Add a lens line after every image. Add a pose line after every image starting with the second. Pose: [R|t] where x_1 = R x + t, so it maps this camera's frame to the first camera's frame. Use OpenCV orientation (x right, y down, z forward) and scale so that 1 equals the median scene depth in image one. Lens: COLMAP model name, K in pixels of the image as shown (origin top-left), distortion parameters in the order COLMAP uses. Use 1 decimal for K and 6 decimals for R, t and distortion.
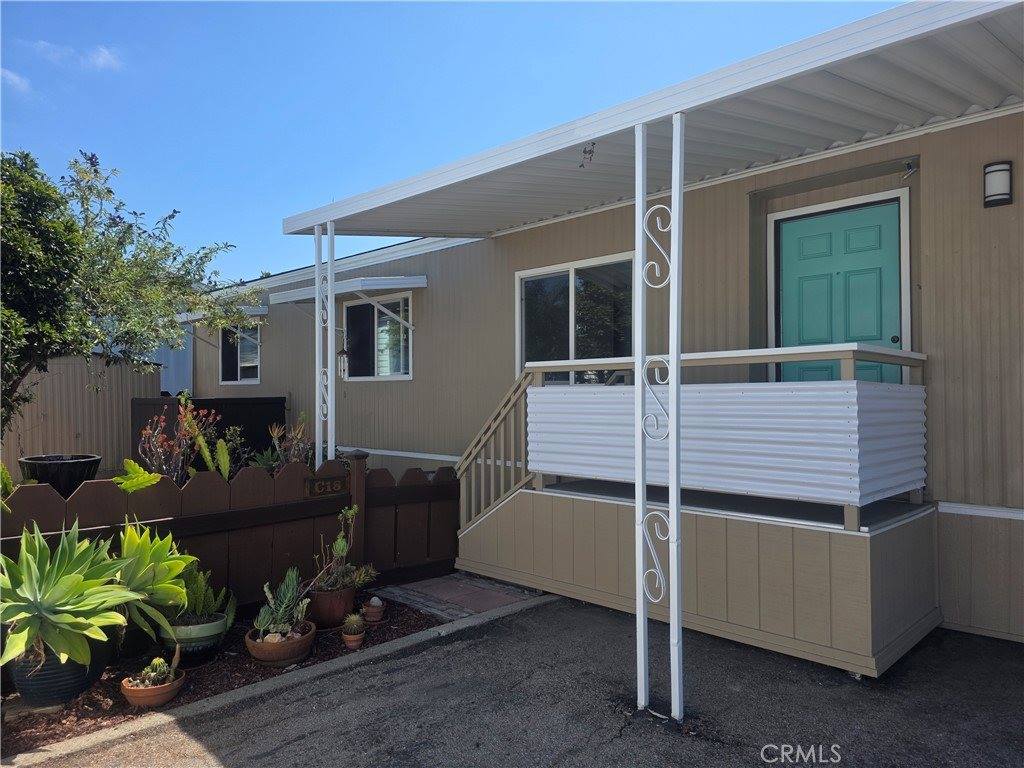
lens RADIAL K [[693.8, 0, 512.0], [0, 693.8, 384.0], [0, 0, 1]] dist [0.111214, -0.114083]
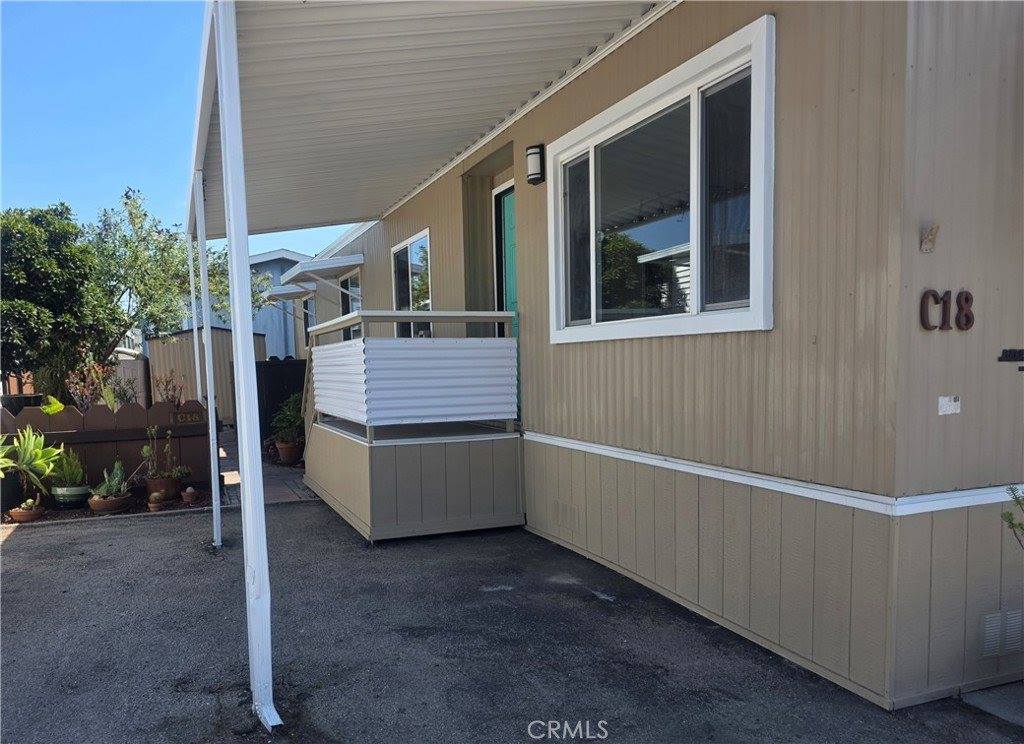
lens RADIAL K [[773.9, 0, 474.9], [0, 773.9, 426.7], [0, 0, 1]] dist [0.021728, -0.000948]
pose [[0.906308, 0.014046, -0.422385, 0.958724], [0.031171, 0.994504, 0.099954, 0.019295], [0.421468, -0.103755, 0.900888, -0.221948]]
